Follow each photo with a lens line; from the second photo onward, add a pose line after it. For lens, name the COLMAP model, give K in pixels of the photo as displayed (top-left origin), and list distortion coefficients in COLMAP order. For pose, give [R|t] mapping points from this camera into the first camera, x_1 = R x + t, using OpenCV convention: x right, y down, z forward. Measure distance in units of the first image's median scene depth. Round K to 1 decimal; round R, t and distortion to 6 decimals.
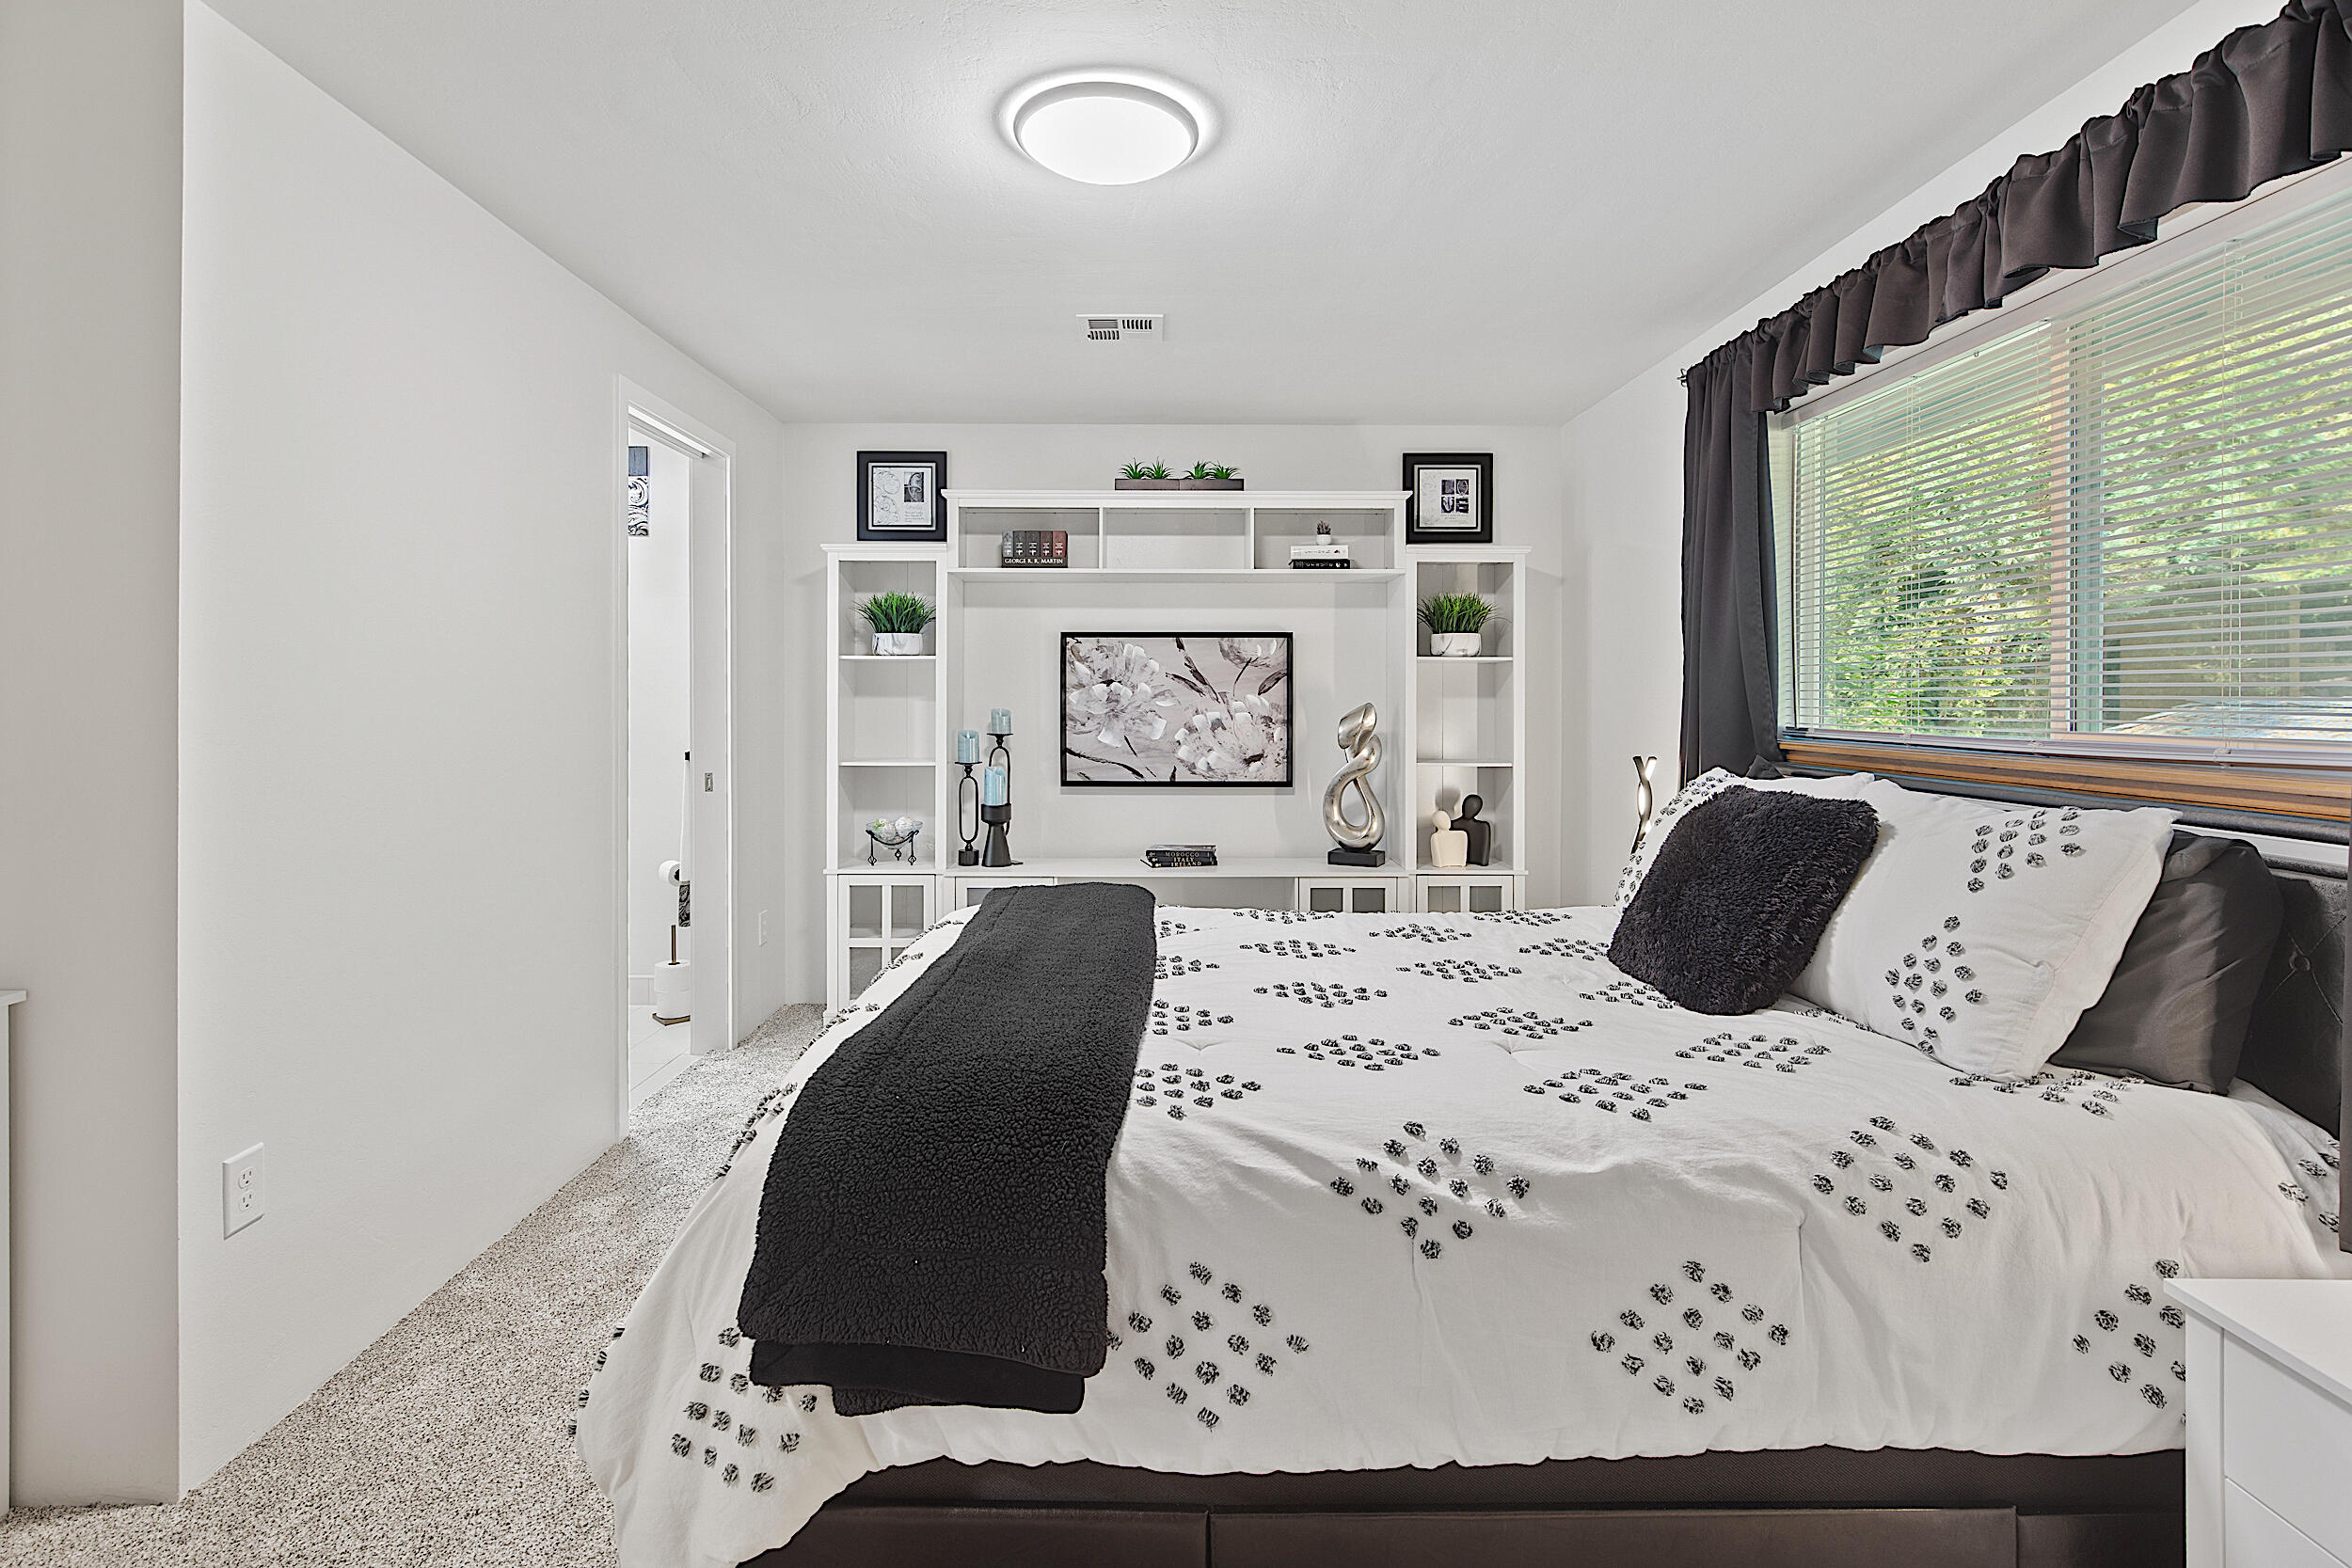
lens RADIAL K [[1124.2, 0, 1168.1], [0, 1124.2, 694.2], [0, 0, 1]] dist [-0.013805, 0.002353]
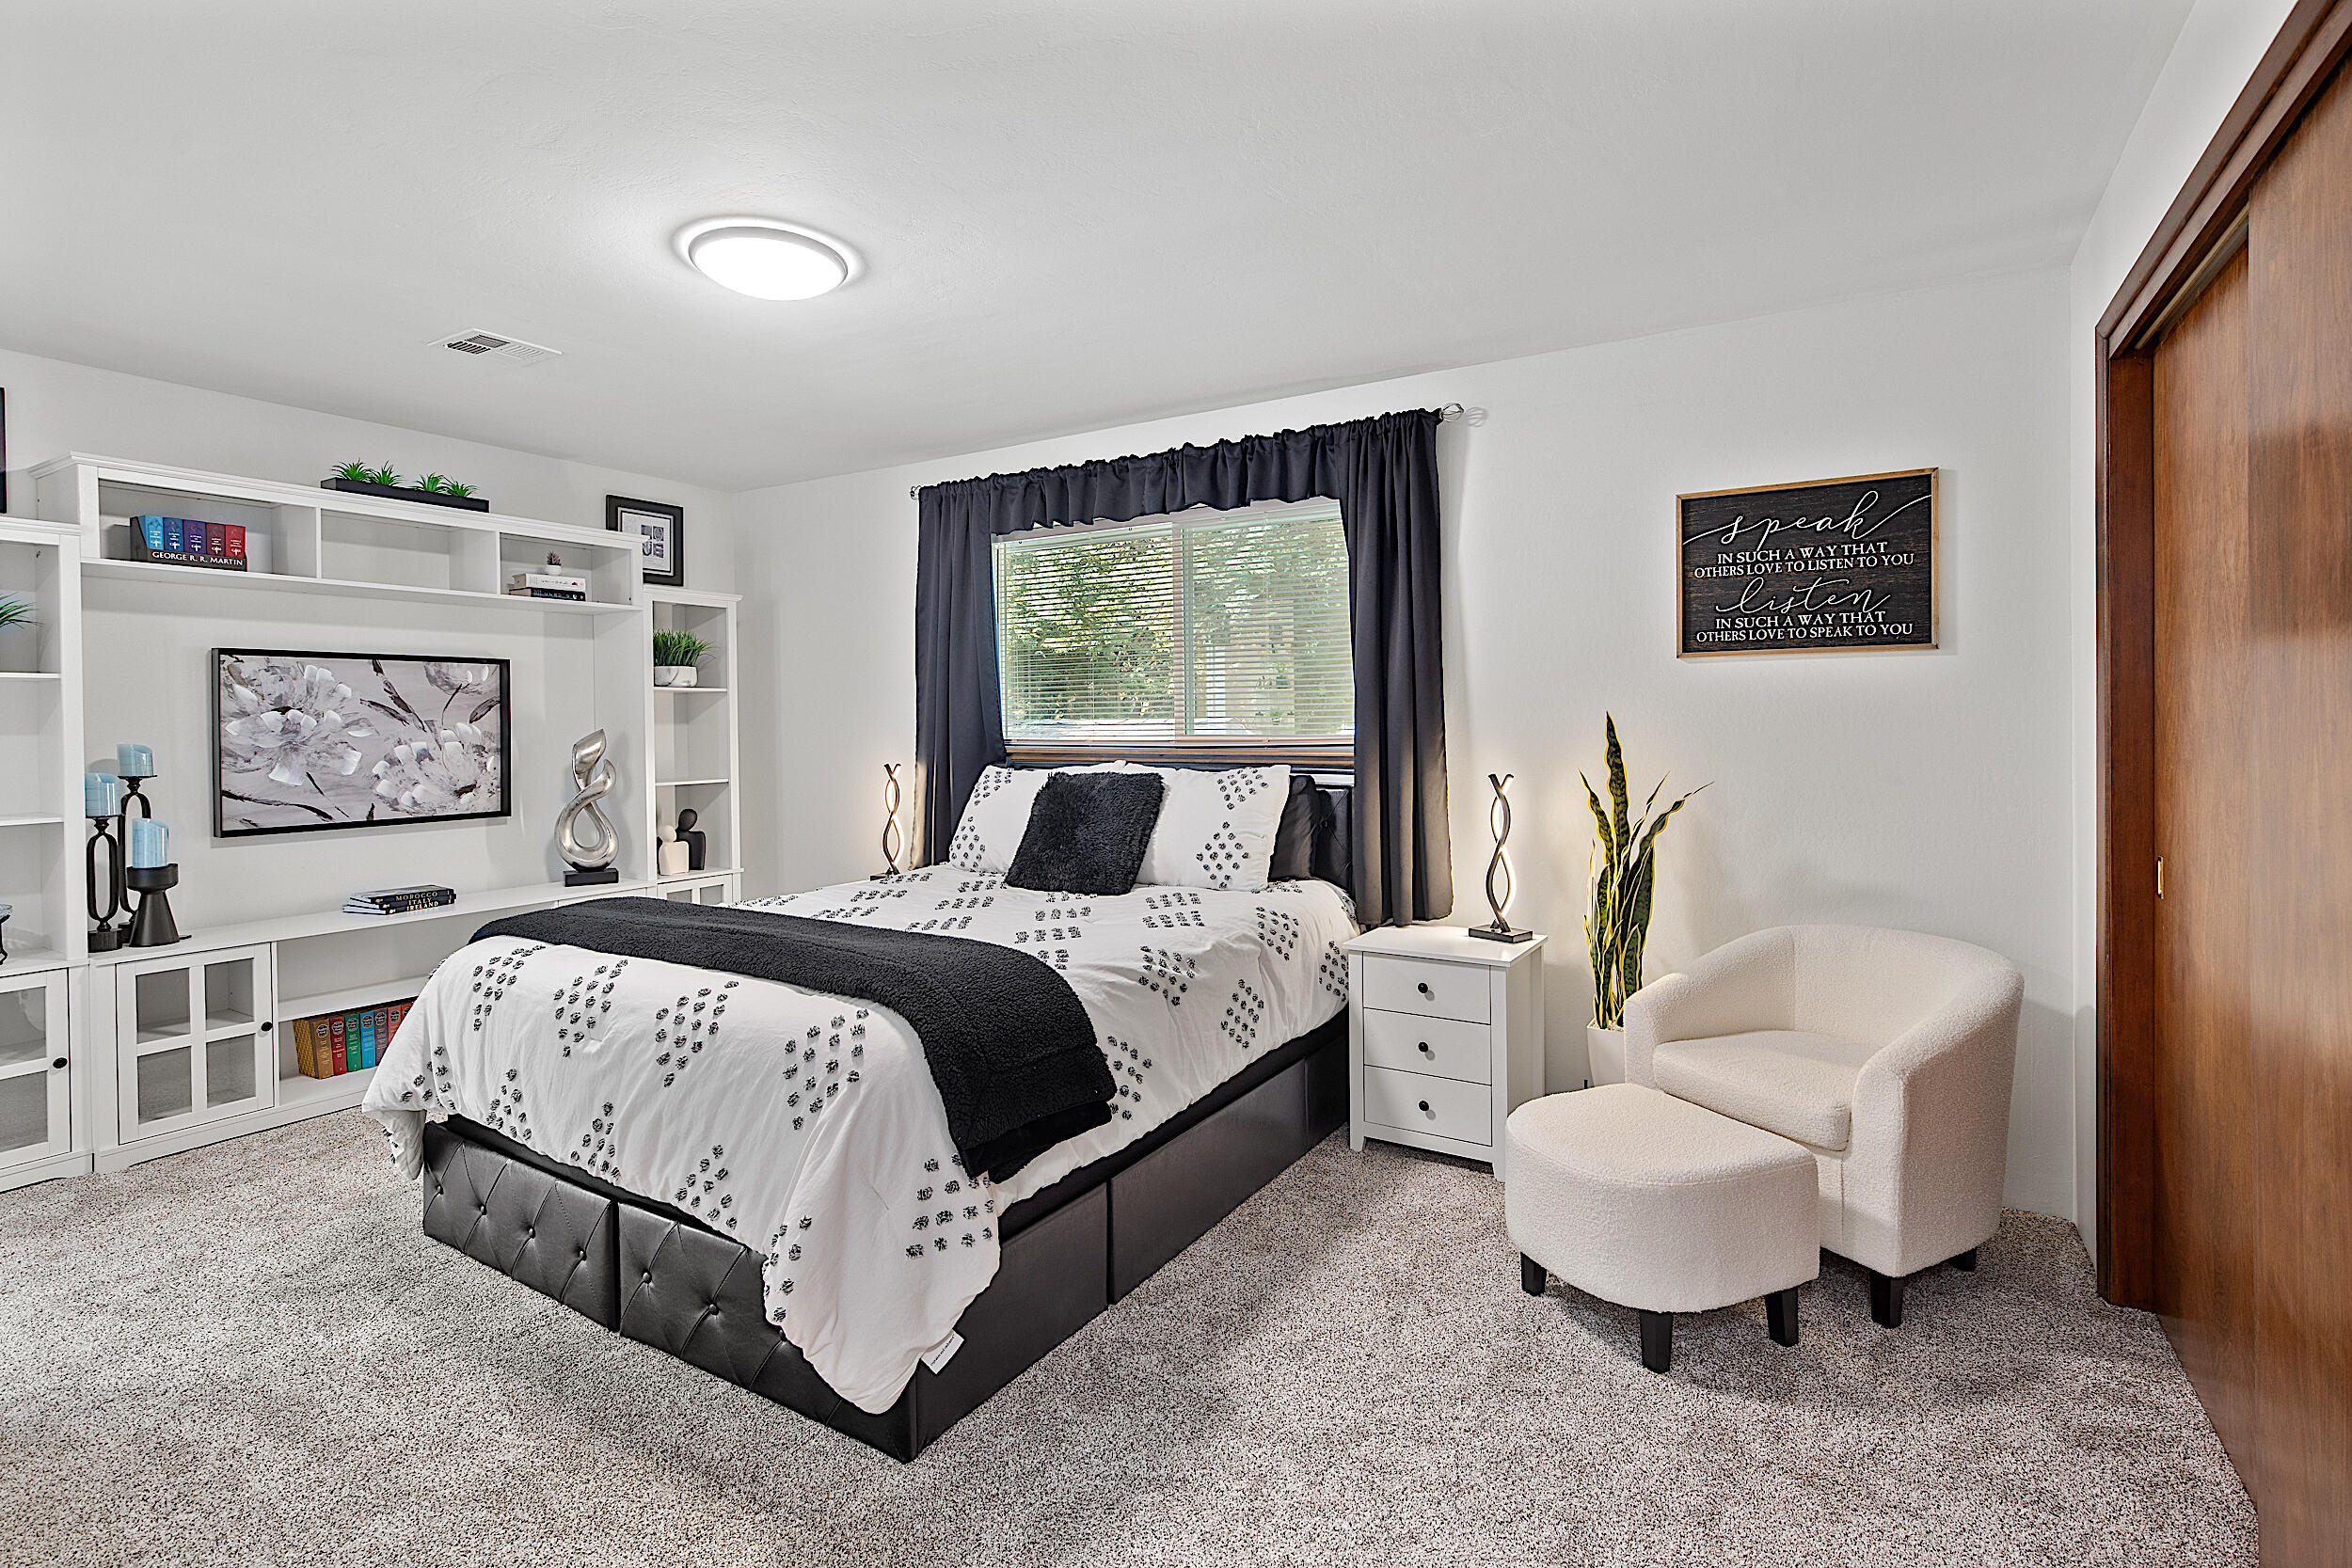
lens RADIAL K [[1124.2, 0, 1157.9], [0, 1124.2, 720.8], [0, 0, 1]] dist [-0.013805, 0.002353]
pose [[0.531265, -0.007957, 0.847169, -0.430305], [0.008666, 0.999955, 0.003958, 0.000070], [-0.847162, 0.005238, 0.531309, -0.004376]]
